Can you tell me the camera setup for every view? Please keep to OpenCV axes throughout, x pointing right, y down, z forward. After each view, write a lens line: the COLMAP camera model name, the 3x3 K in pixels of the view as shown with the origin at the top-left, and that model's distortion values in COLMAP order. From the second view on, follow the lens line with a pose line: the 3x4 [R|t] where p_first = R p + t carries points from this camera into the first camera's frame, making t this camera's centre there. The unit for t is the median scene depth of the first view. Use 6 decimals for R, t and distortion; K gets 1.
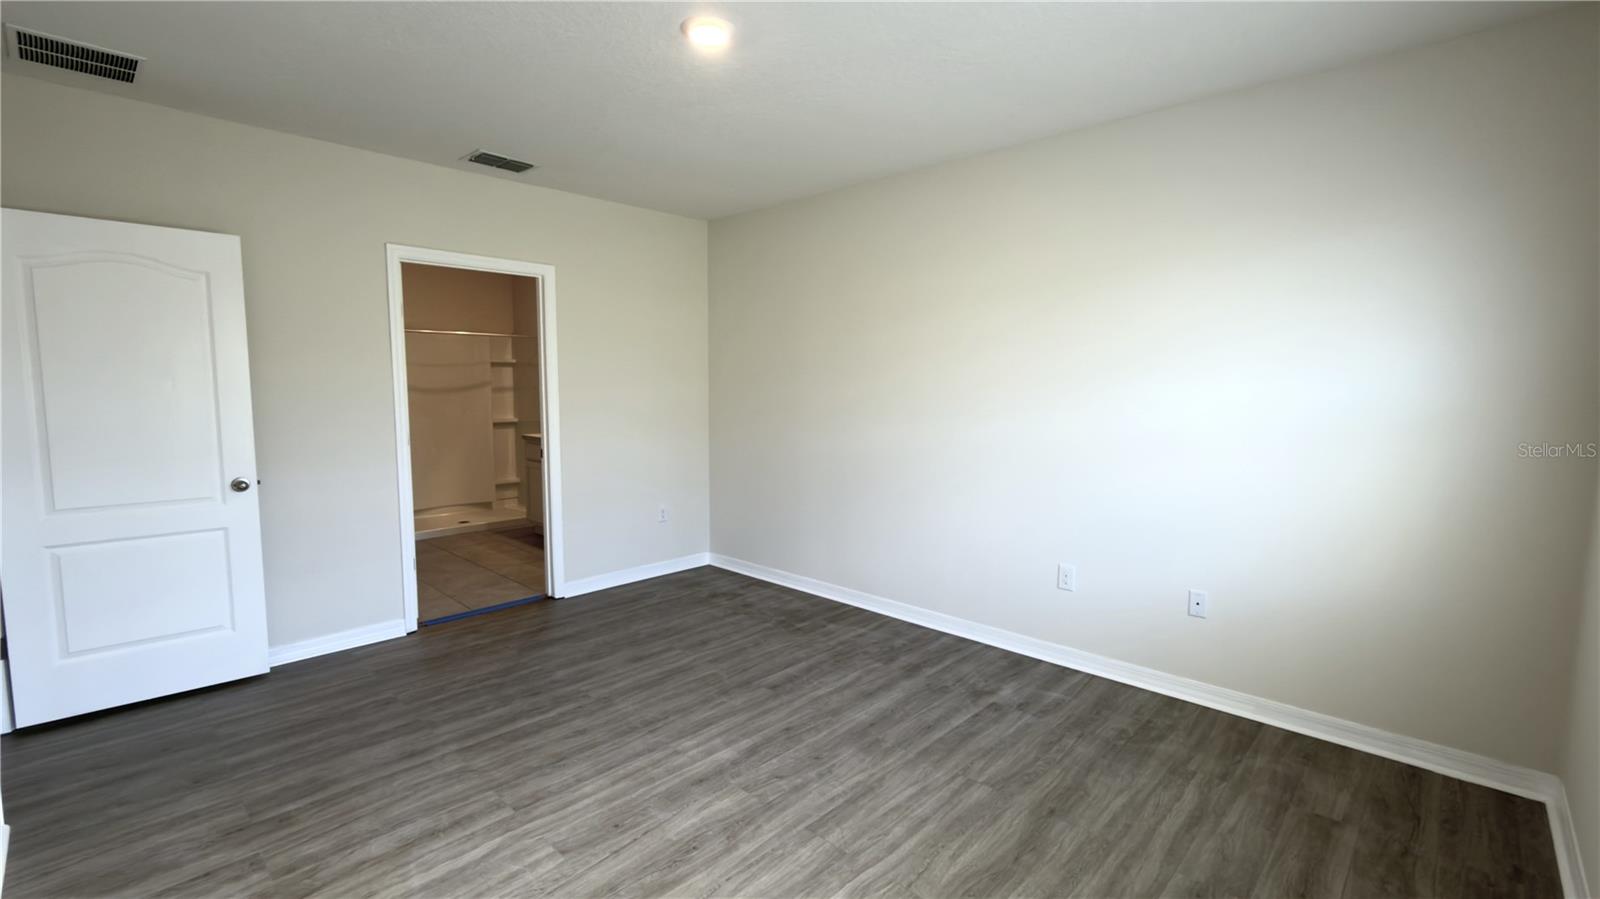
lens RADIAL K [[706.9, 0, 797.3], [0, 706.9, 452.4], [0, 0, 1]] dist [-0.002503, -0.000220]
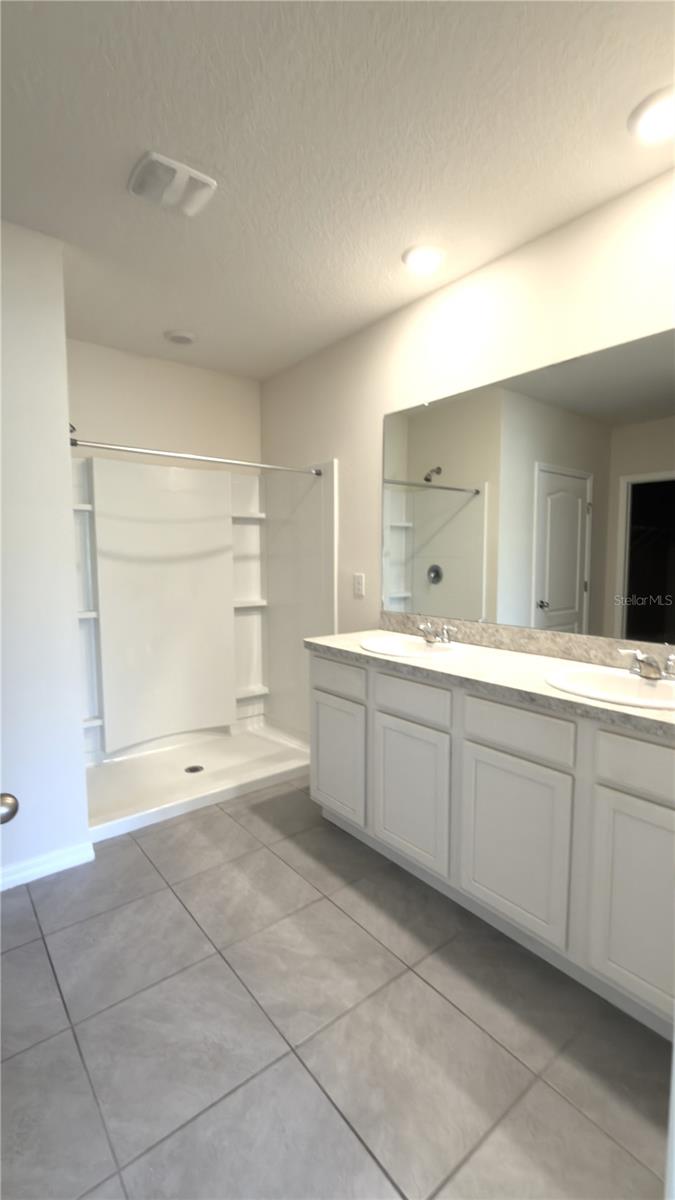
lens RADIAL K [[530.2, 0, 339.4], [0, 530.2, 601.5], [0, 0, 1]] dist [-0.002503, -0.000220]
pose [[0.993504, 0.005200, -0.113682, -0.270378], [-0.005400, 0.999984, -0.001455, -0.047090], [0.113673, 0.002059, 0.993516, 0.506374]]
